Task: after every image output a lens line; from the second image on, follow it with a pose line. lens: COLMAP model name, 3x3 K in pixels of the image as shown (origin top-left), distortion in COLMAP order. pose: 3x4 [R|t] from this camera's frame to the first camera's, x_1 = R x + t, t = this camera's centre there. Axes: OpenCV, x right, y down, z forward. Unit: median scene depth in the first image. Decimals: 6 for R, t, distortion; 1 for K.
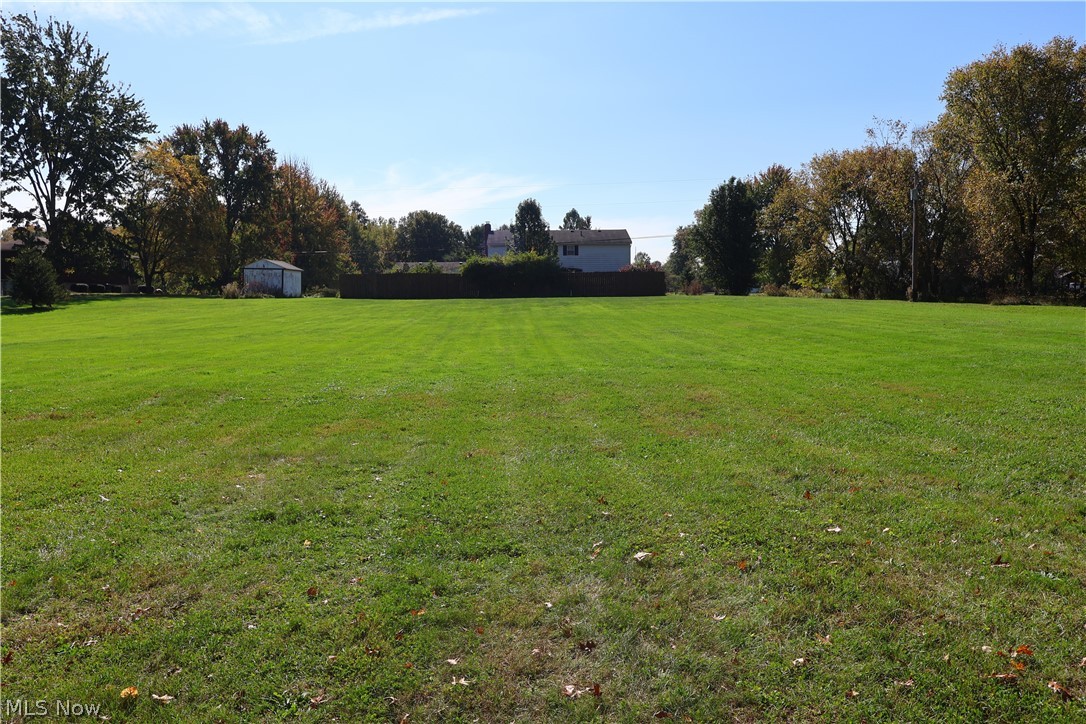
lens RADIAL K [[772.6, 0, 537.6], [0, 772.6, 359.6], [0, 0, 1]] dist [0.009176, -0.012271]
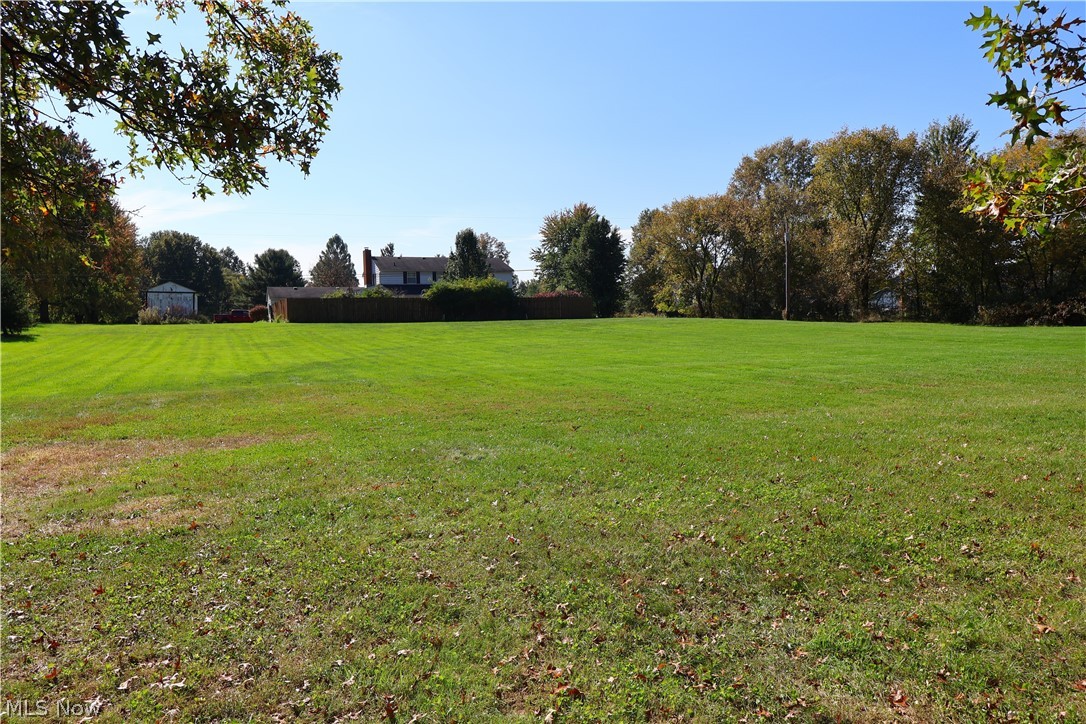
lens RADIAL K [[772.6, 0, 547.5], [0, 772.6, 365.0], [0, 0, 1]] dist [0.009176, -0.012271]
pose [[0.924258, -0.029366, 0.380638, -0.269406], [0.039879, 0.999009, -0.019763, 0.006041], [-0.379681, 0.033446, 0.924513, -0.031069]]
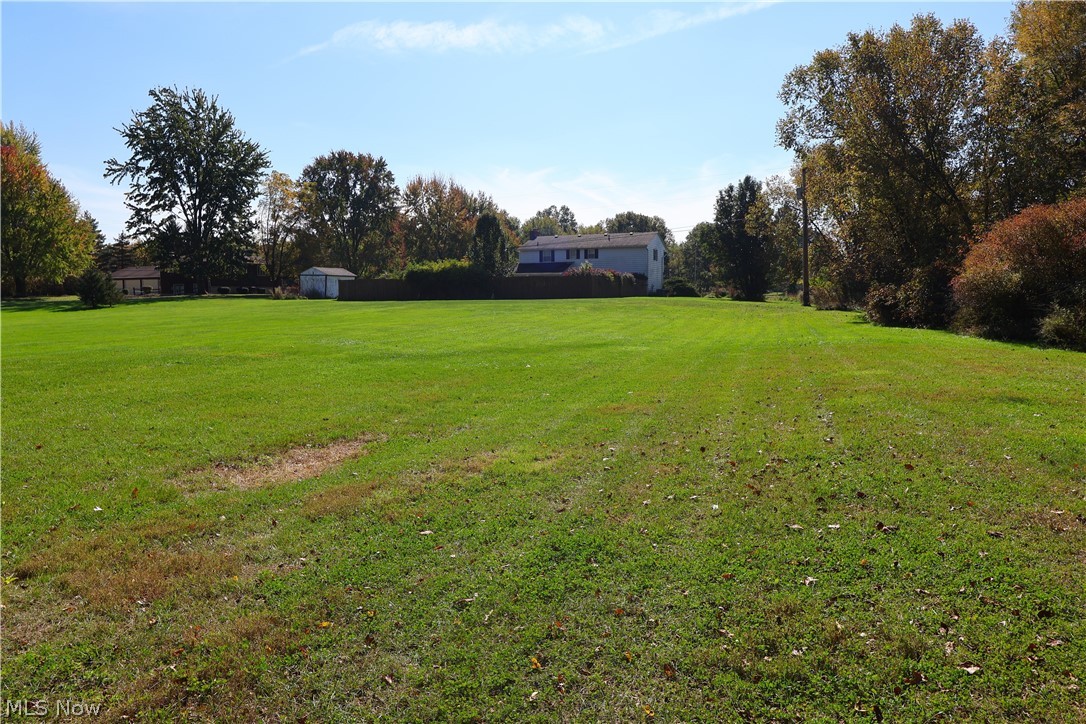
lens RADIAL K [[772.6, 0, 541.0], [0, 772.6, 360.7], [0, 0, 1]] dist [0.009176, -0.012271]
pose [[0.925828, 0.032929, -0.376508, 0.413935], [-0.030720, 0.999458, 0.011870, -0.006714], [0.376695, 0.000577, 0.926337, -0.003428]]
